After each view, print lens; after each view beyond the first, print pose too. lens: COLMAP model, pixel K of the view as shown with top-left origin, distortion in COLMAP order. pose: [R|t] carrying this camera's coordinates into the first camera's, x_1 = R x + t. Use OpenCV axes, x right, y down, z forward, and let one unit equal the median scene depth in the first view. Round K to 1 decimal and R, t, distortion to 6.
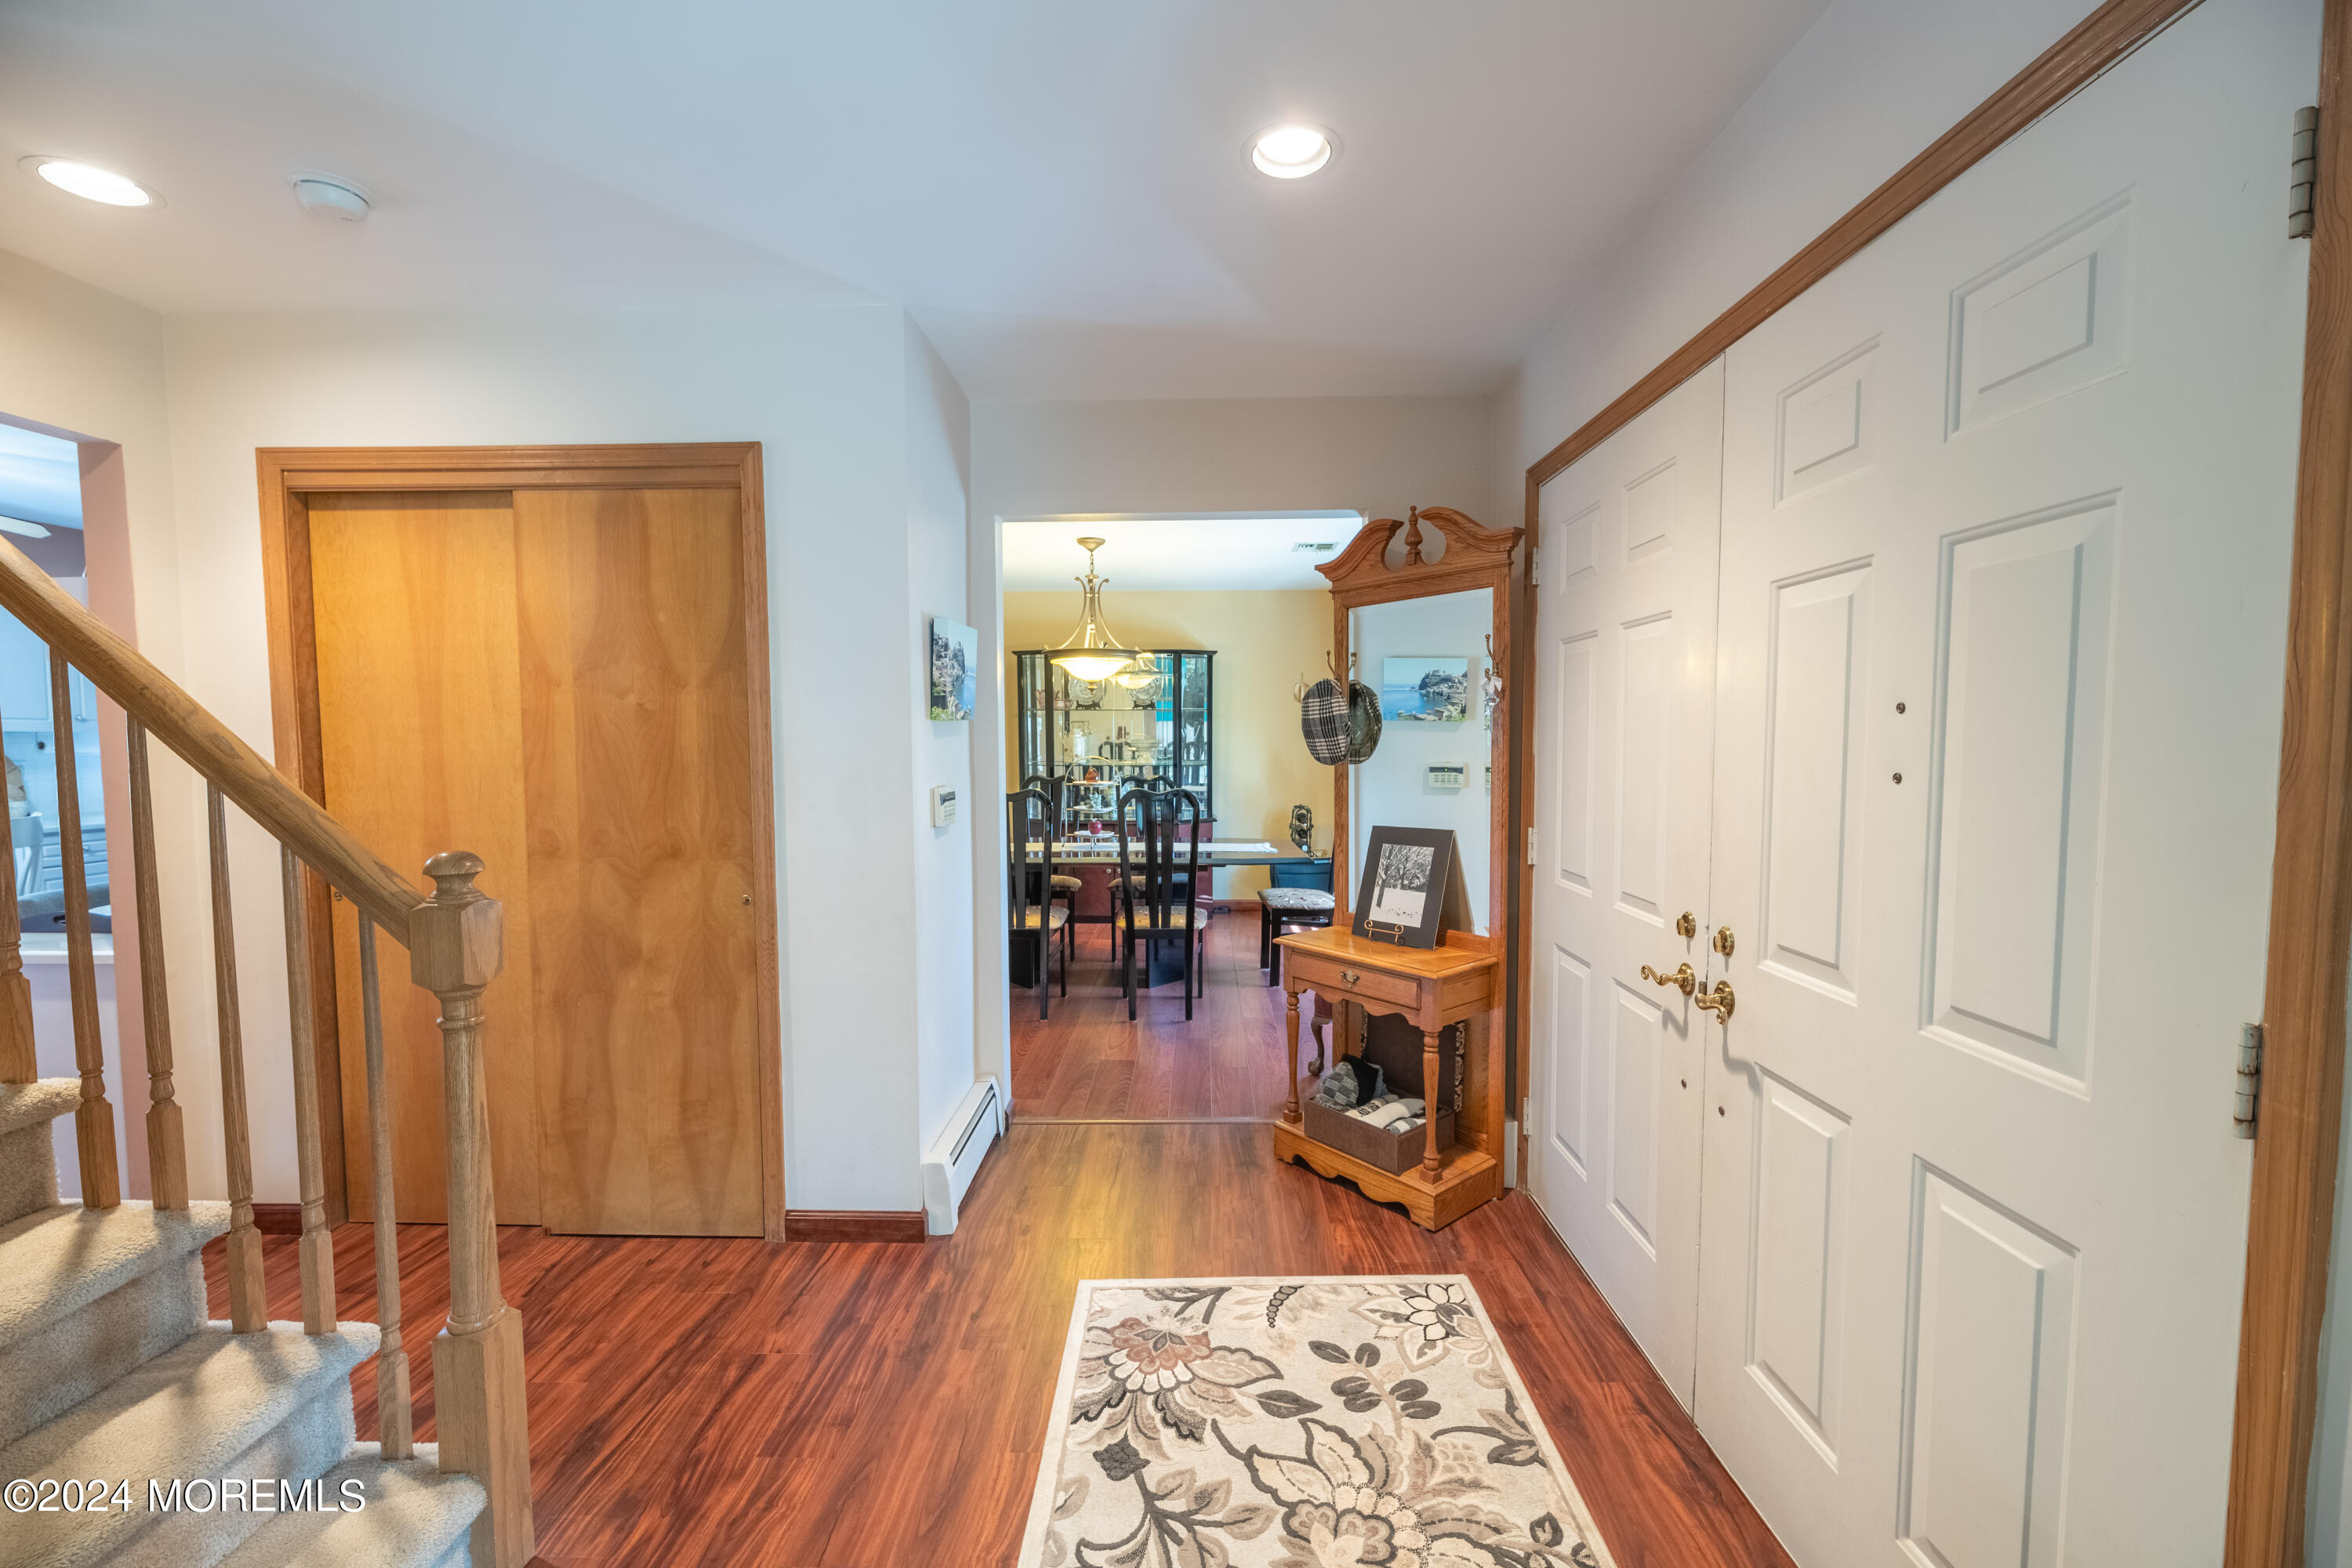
lens RADIAL K [[938.5, 0, 1176.0], [0, 938.5, 784.0], [0, 0, 1]] dist [-0.001264, -0.000422]
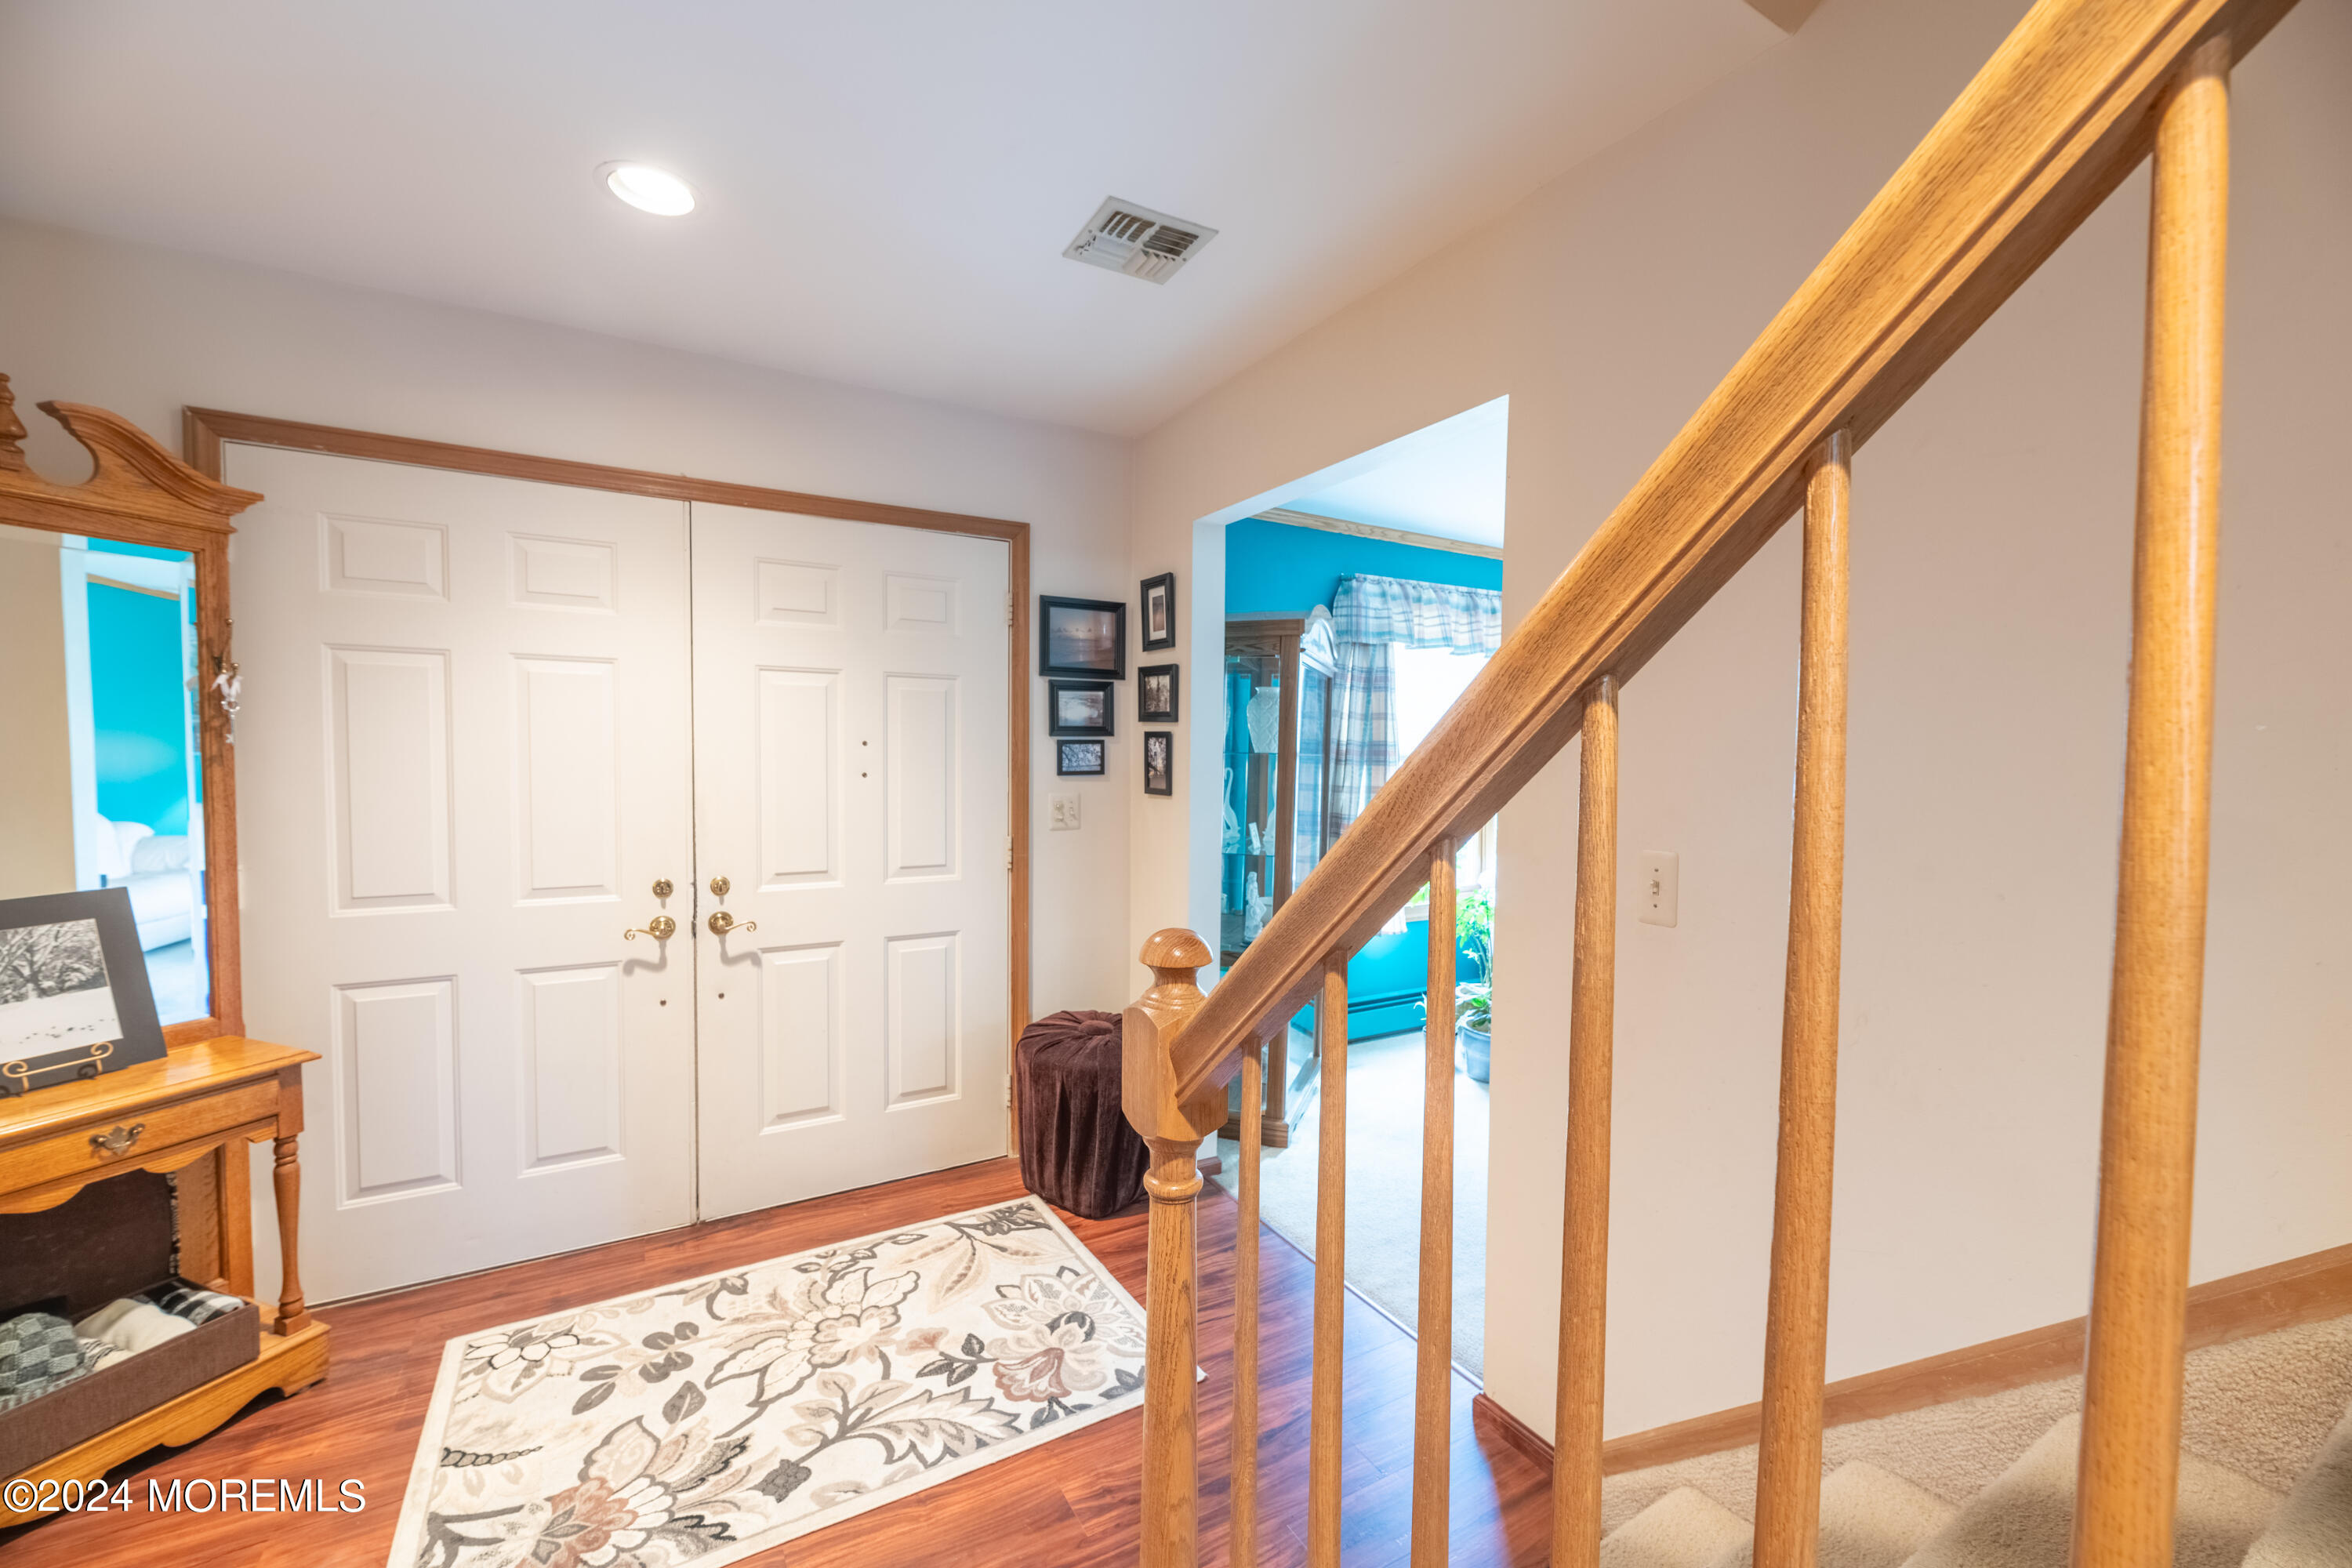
lens RADIAL K [[938.5, 0, 1176.0], [0, 938.5, 784.0], [0, 0, 1]] dist [-0.001264, -0.000422]
pose [[-0.517890, -0.020210, 0.855208, -0.996810], [0.040456, 0.998024, 0.048084, -0.040262], [-0.854490, 0.059501, -0.516049, 1.001961]]
